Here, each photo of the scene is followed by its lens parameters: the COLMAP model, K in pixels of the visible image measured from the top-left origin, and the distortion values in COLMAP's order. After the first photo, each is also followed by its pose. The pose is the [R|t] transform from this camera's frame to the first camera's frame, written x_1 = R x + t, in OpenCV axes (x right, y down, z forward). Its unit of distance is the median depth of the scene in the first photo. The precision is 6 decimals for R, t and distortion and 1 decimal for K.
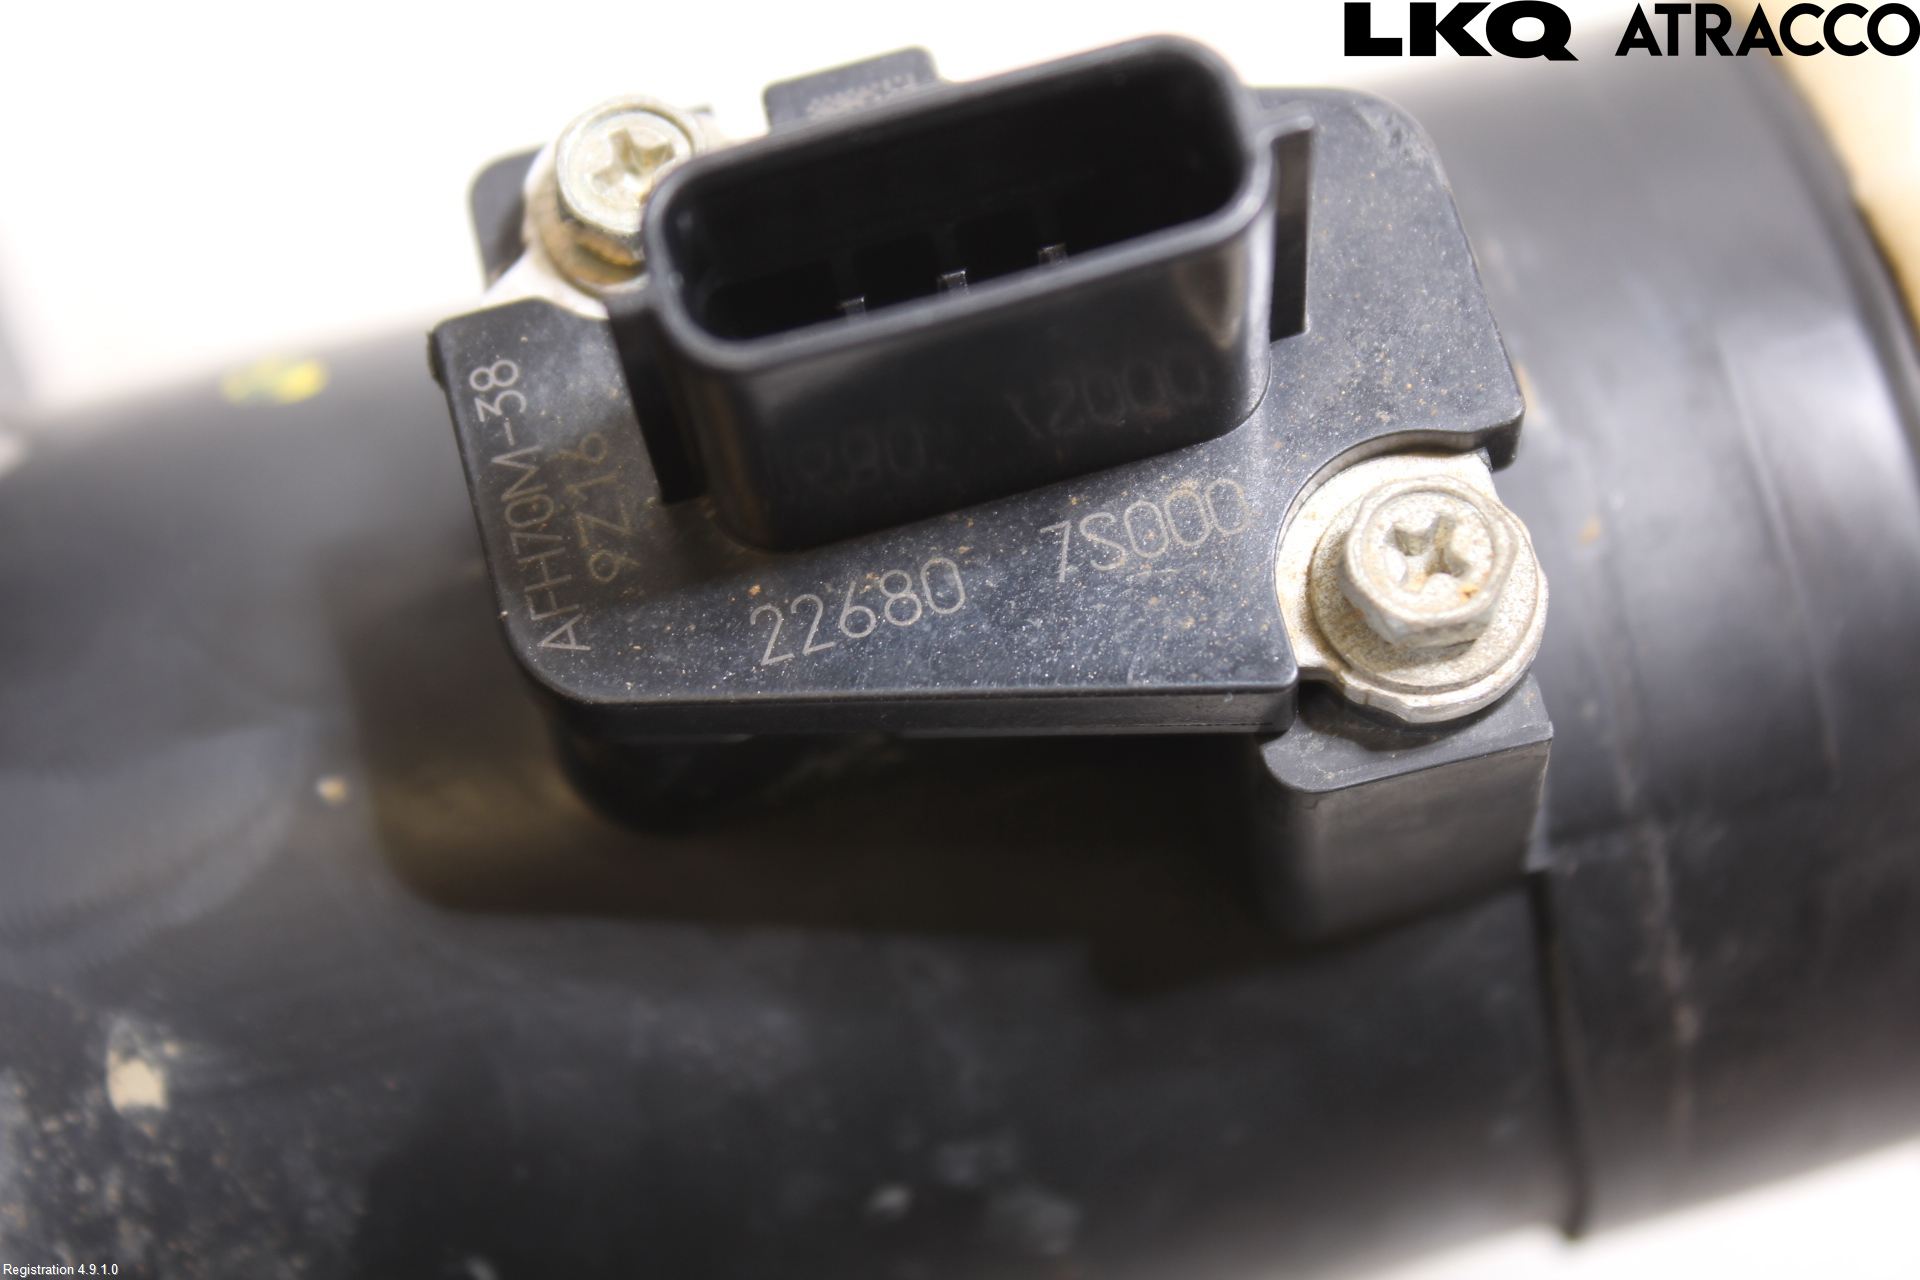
lens RADIAL K [[4117.0, 0, 960.0], [0, 4117.0, 640.0], [0, 0, 1]] dist [-0.008549, 0.155255]
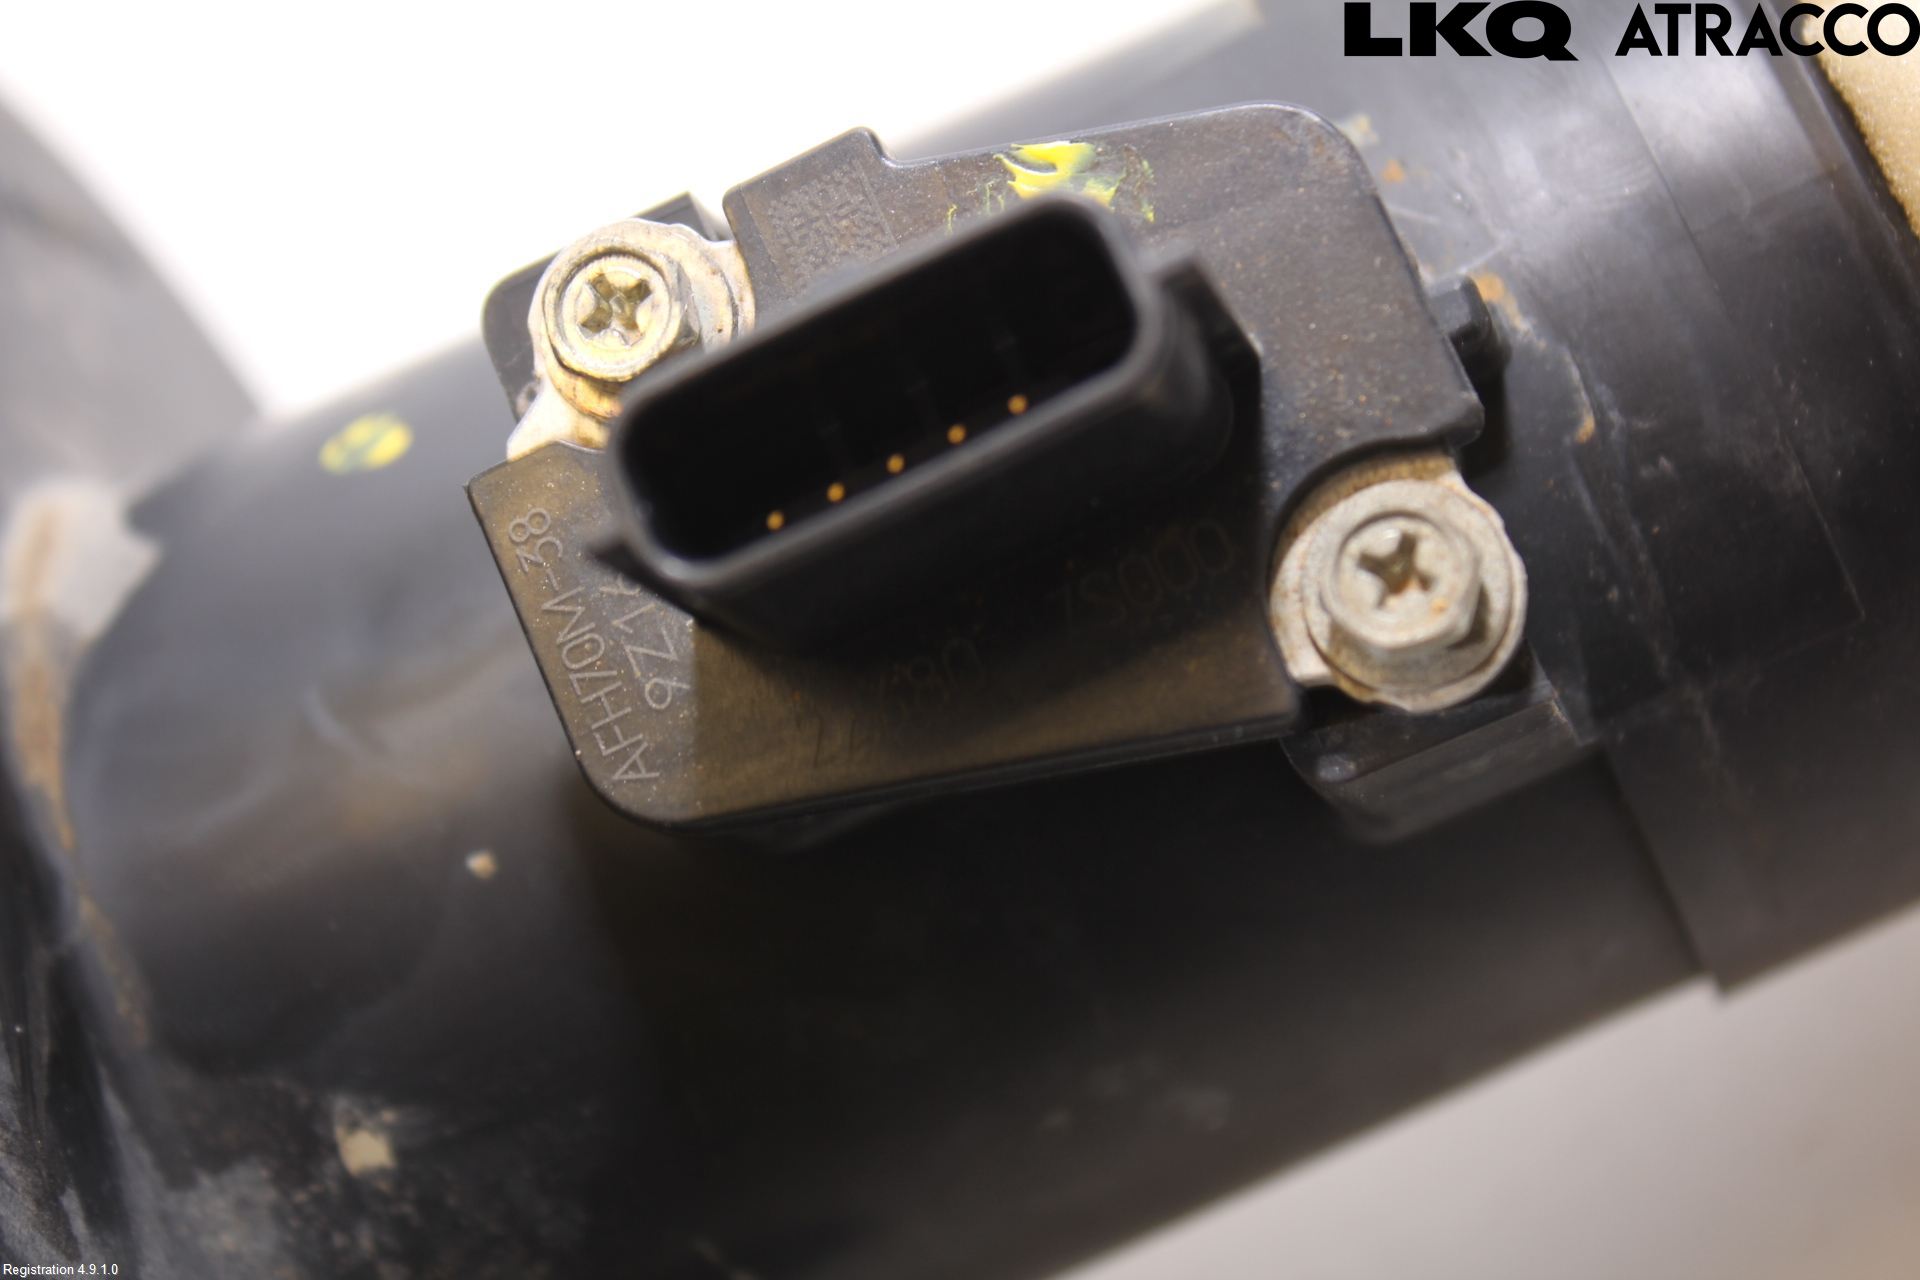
lens RADIAL K [[4117.0, 0, 960.0], [0, 4117.0, 640.0], [0, 0, 1]] dist [-0.008549, 0.155255]
pose [[0.978379, -0.169598, -0.118370, 0.121921], [0.189118, 0.965303, 0.180068, -0.210890], [0.083724, -0.198560, 0.976506, -0.053539]]
